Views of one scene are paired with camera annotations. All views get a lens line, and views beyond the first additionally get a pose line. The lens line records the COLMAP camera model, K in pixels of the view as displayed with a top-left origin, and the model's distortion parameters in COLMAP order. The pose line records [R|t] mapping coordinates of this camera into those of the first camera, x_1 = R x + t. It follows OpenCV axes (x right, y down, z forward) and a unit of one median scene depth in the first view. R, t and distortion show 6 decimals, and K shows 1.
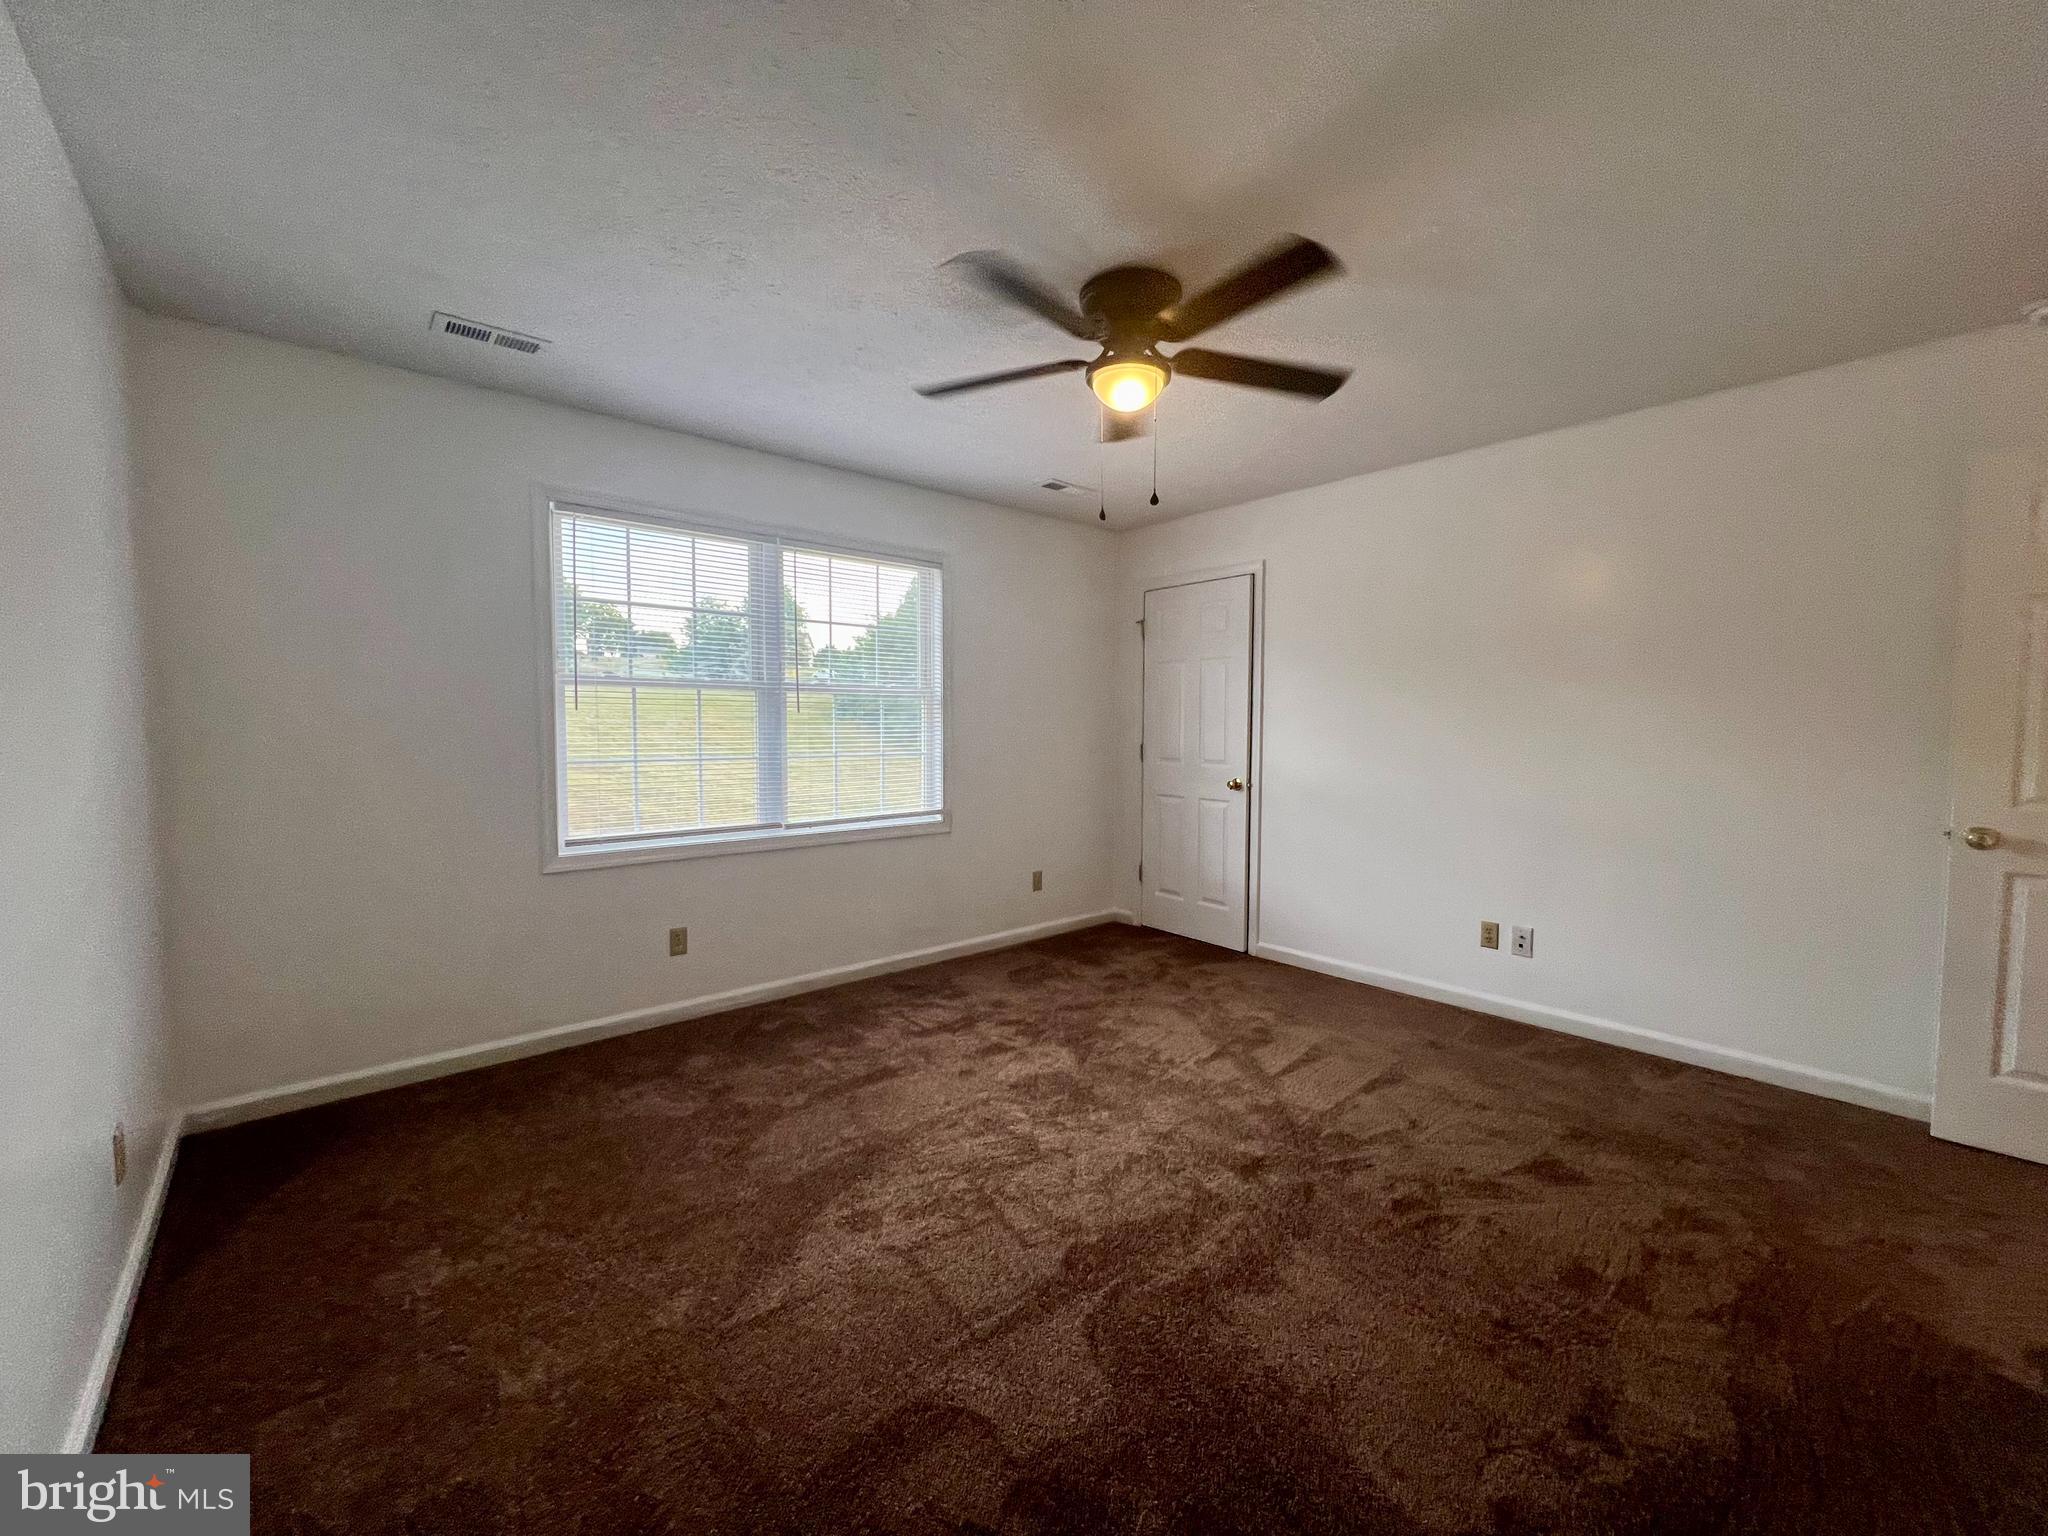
lens RADIAL K [[826.0, 0, 1024.0], [0, 826.0, 768.0], [0, 0, 1]] dist [-0.001787, 0.000486]
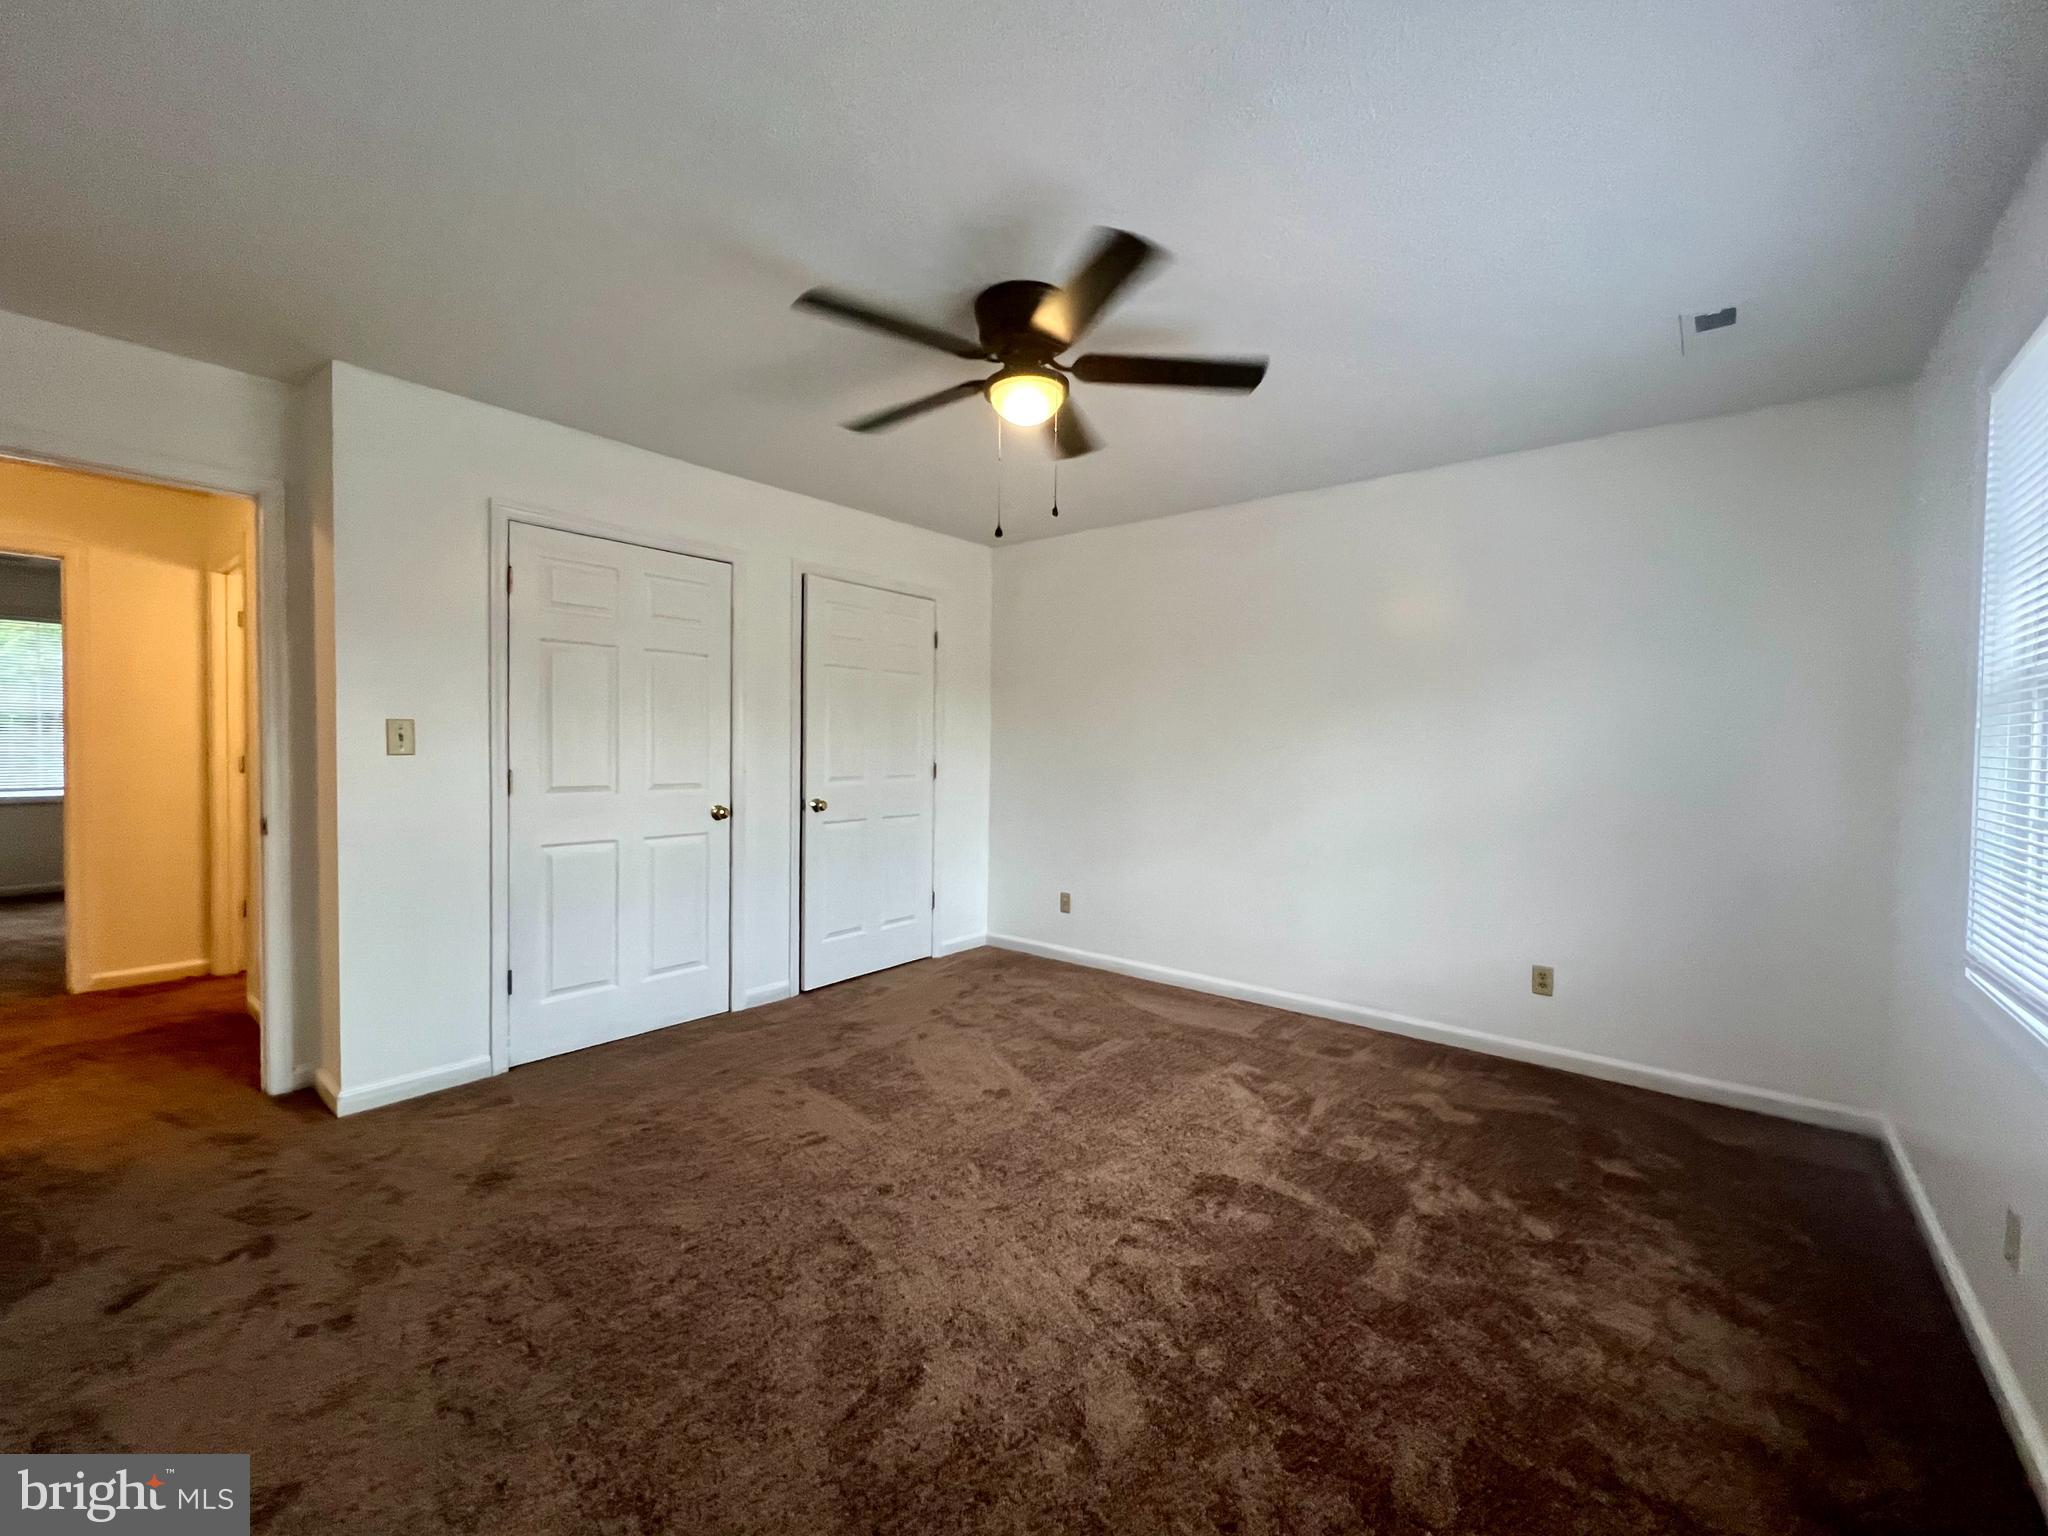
lens RADIAL K [[819.2, 0, 1024.0], [0, 819.2, 768.0], [0, 0, 1]] dist [-0.001032, -0.000133]
pose [[-0.986817, -0.012089, -0.161389, 0.186220], [-0.024667, 0.996791, 0.076158, -0.064016], [0.159951, 0.079135, -0.983948, 1.332933]]
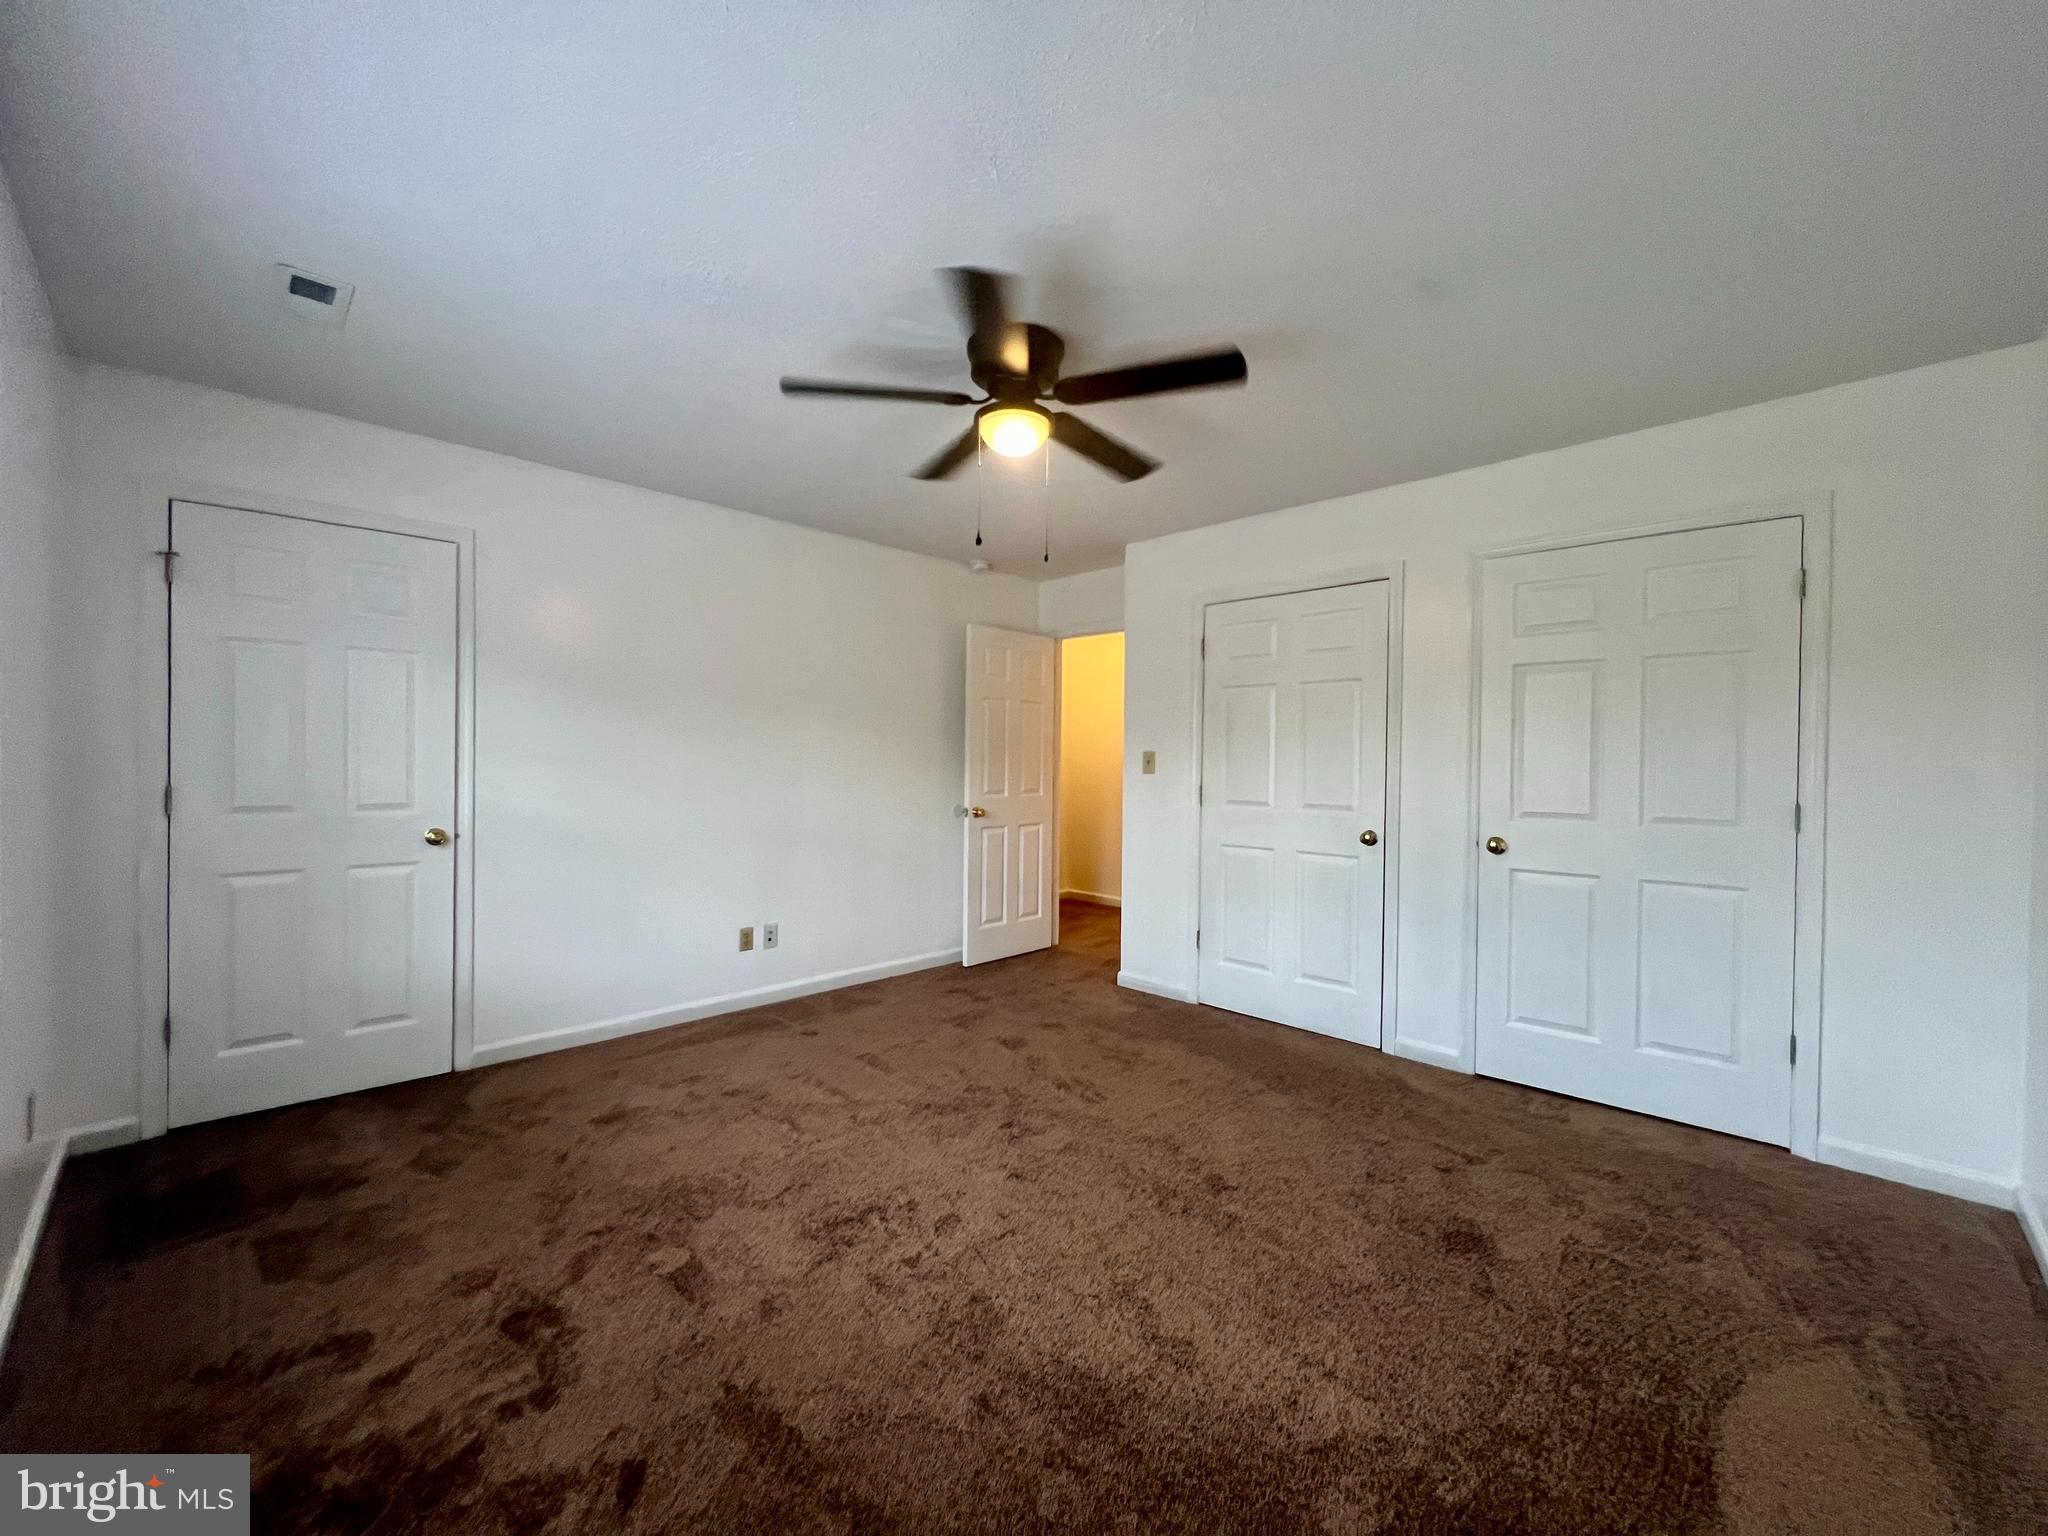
lens RADIAL K [[819.2, 0, 1024.0], [0, 819.2, 768.0], [0, 0, 1]] dist [-0.001032, -0.000133]
pose [[-0.075539, -0.014366, 0.997039, -0.611158], [0.040571, 0.999024, 0.017469, -0.038820], [-0.996317, 0.041770, -0.074883, 0.723037]]
